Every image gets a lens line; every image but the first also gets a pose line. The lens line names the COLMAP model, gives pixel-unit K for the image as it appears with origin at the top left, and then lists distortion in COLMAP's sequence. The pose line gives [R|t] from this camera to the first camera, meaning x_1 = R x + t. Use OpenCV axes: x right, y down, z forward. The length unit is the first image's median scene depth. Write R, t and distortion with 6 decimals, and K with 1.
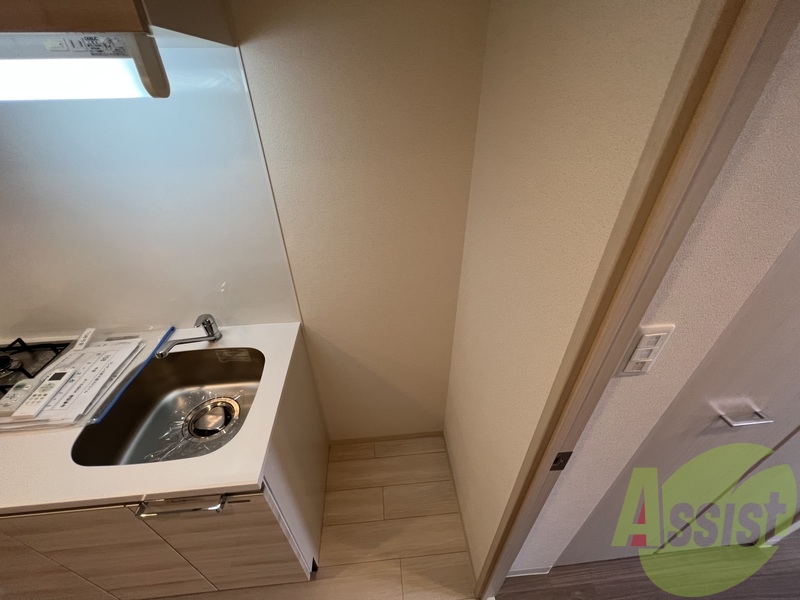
lens RADIAL K [[319.6, 0, 402.0], [0, 319.6, 302.3], [0, 0, 1]] dist [-0.002273, -0.000031]
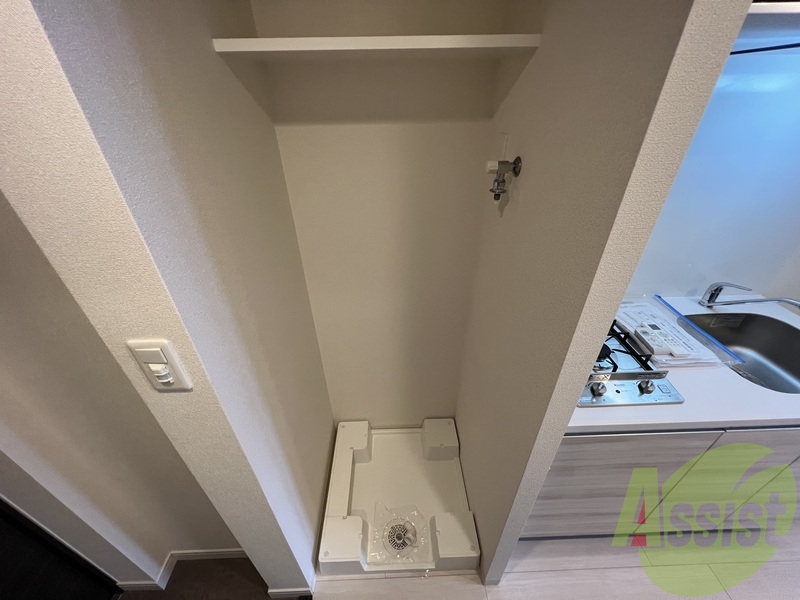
lens RADIAL K [[321.9, 0, 398.4], [0, 321.9, 300.1], [0, 0, 1]] dist [-0.003099, 0.000165]
pose [[0.997840, 0.030783, -0.058030, -1.751672], [-0.032339, 0.999137, -0.026062, 0.172864], [0.057178, 0.027882, 0.997975, -0.228736]]
